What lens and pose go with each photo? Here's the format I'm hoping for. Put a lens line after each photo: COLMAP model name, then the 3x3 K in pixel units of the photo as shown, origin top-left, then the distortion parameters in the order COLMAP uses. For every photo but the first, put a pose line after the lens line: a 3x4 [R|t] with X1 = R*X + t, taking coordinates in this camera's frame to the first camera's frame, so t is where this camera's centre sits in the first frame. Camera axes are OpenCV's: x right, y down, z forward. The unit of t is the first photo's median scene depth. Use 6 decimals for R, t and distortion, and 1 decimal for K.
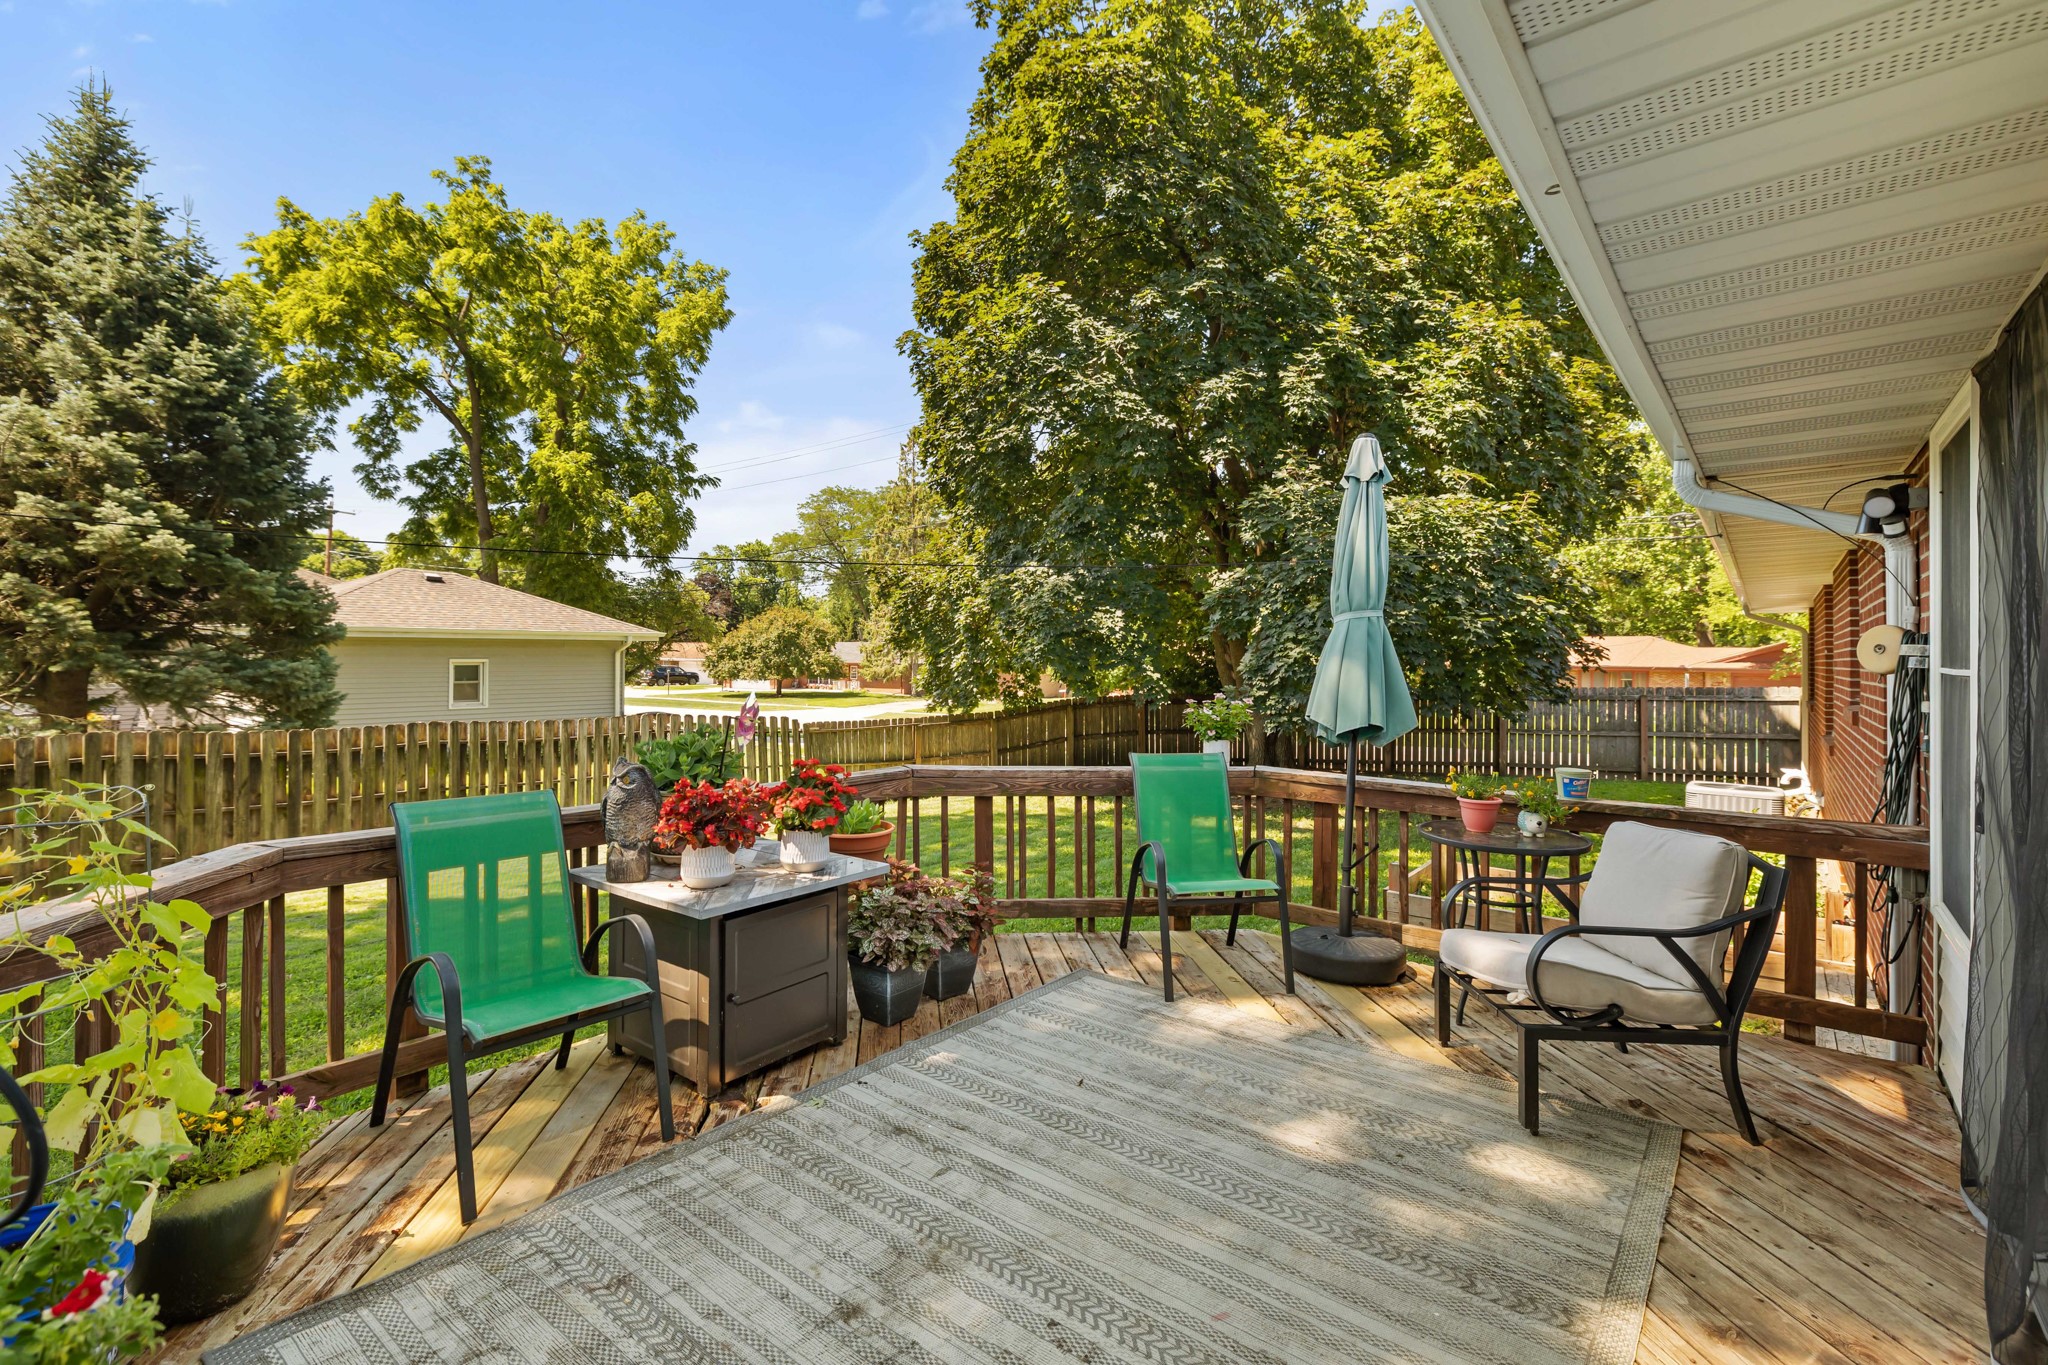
lens RADIAL K [[929.4, 0, 1008.4], [0, 929.4, 616.2], [0, 0, 1]] dist [-0.012500, -0.000059]
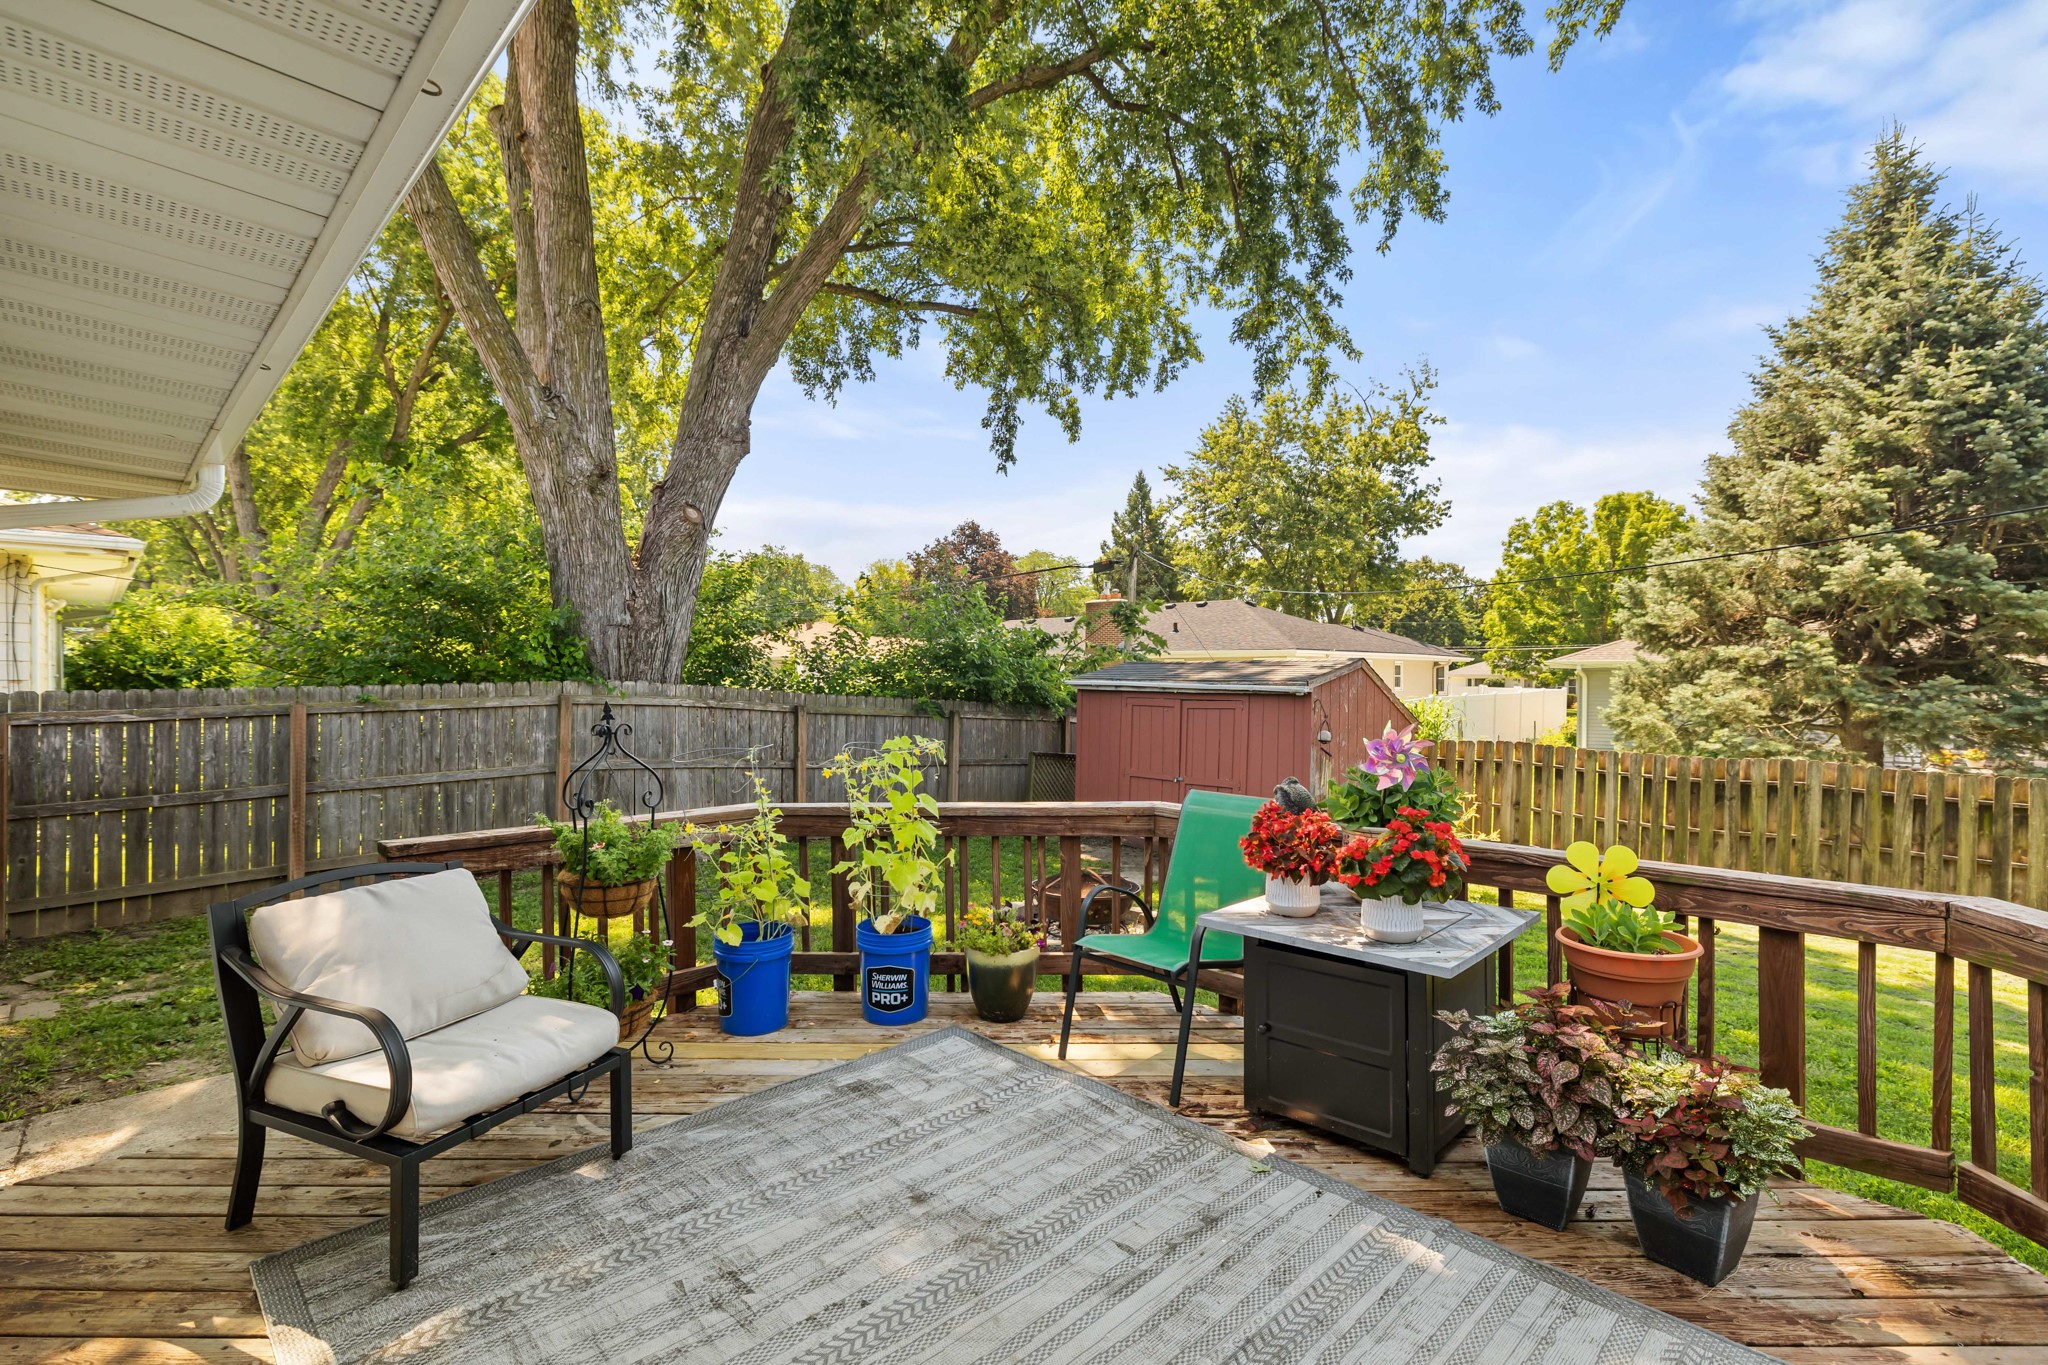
lens RADIAL K [[929.4, 0, 1030.0], [0, 929.4, 684.2], [0, 0, 1]] dist [-0.012500, -0.000059]
pose [[-0.081412, -0.007405, -0.996653, 0.121268], [0.035968, 0.999299, -0.010362, 0.012870], [0.996031, -0.036691, -0.081089, 0.152732]]
